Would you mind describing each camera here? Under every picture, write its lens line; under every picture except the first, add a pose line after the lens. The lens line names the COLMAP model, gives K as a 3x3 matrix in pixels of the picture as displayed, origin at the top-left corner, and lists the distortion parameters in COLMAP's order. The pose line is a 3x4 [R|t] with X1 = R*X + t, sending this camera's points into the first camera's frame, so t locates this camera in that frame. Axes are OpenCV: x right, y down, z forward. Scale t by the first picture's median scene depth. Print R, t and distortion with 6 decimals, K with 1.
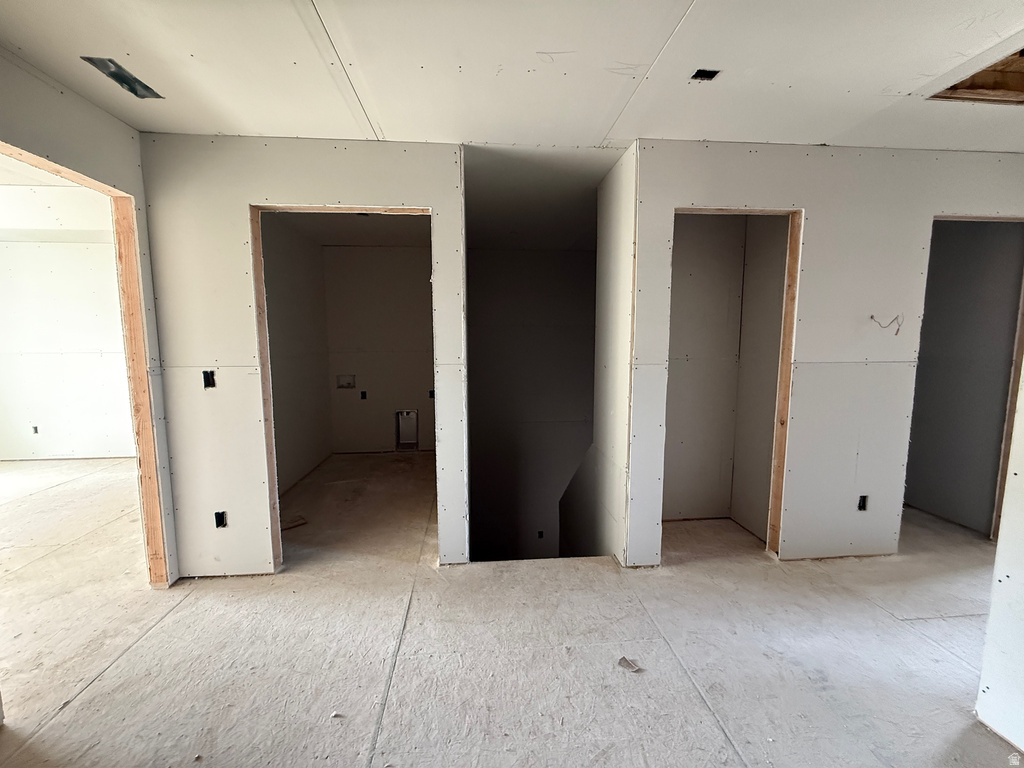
lens RADIAL K [[409.6, 0, 505.8], [0, 409.6, 383.8], [0, 0, 1]] dist [-0.000182, -0.000091]
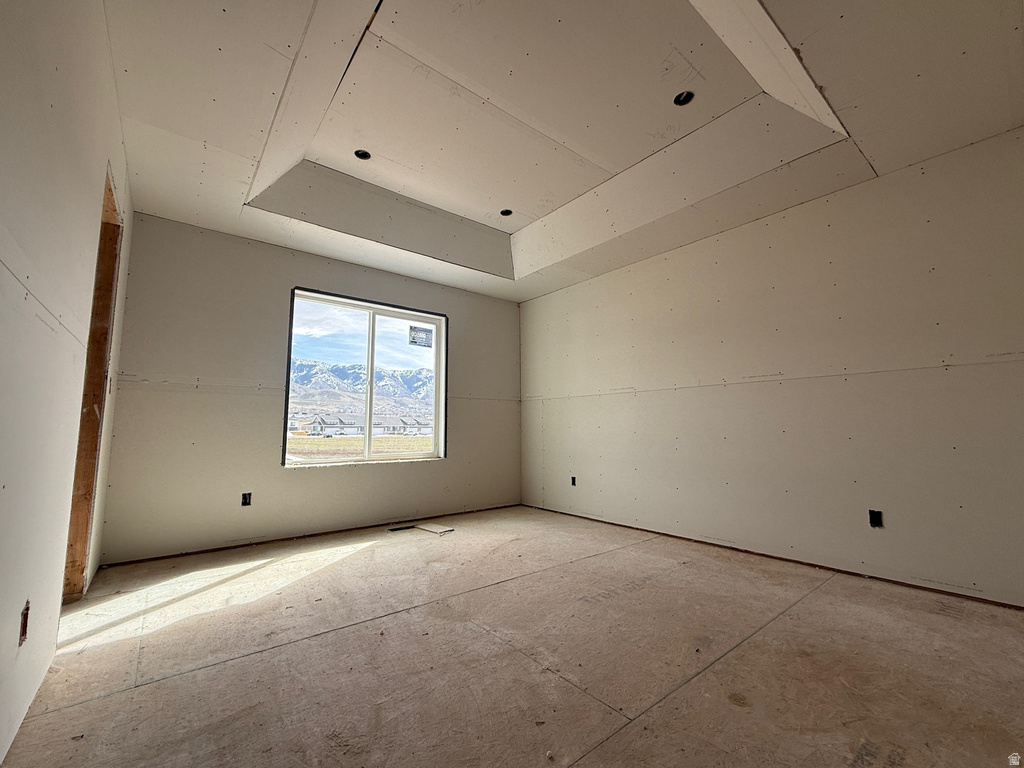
lens RADIAL K [[409.6, 0, 505.8], [0, 409.6, 383.8], [0, 0, 1]] dist [-0.000182, -0.000091]
pose [[0.550727, -0.088181, -0.830015, -0.532441], [-0.093903, 0.981545, -0.166586, 0.078432], [0.829387, 0.169684, 0.532283, 0.411163]]
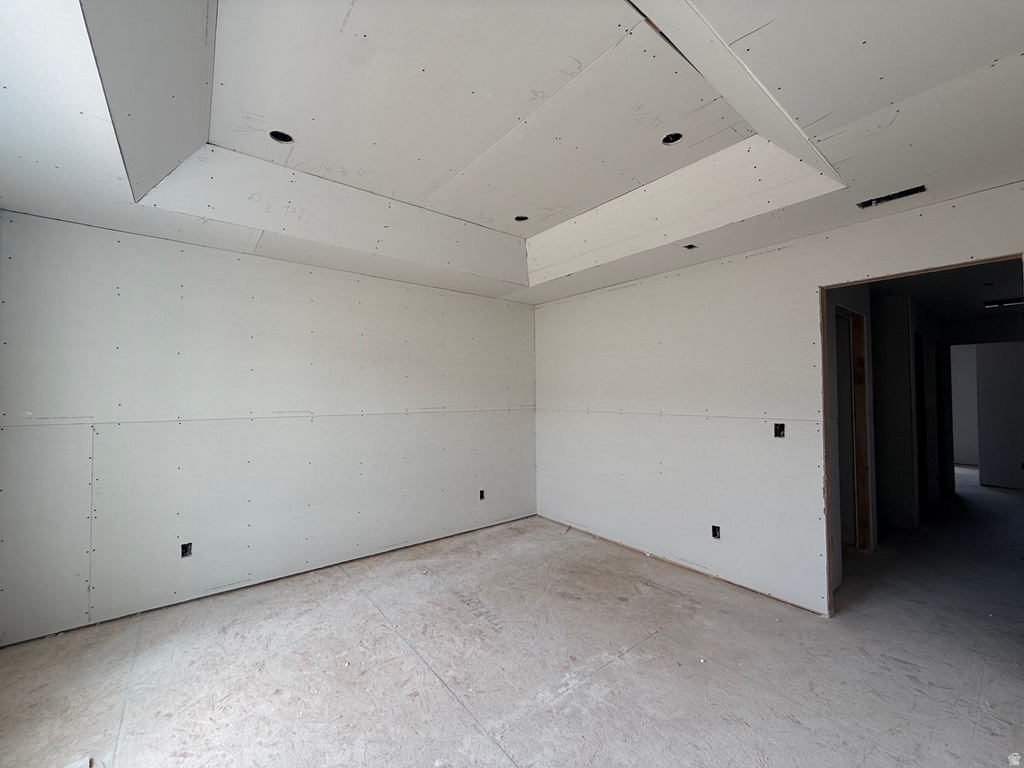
lens RADIAL K [[409.6, 0, 505.8], [0, 409.6, 383.8], [0, 0, 1]] dist [-0.000182, -0.000091]
pose [[0.841457, 0.015344, 0.540106, -1.319738], [0.054670, 0.992049, -0.113357, -0.046139], [-0.537551, 0.124912, 0.833928, 0.258249]]
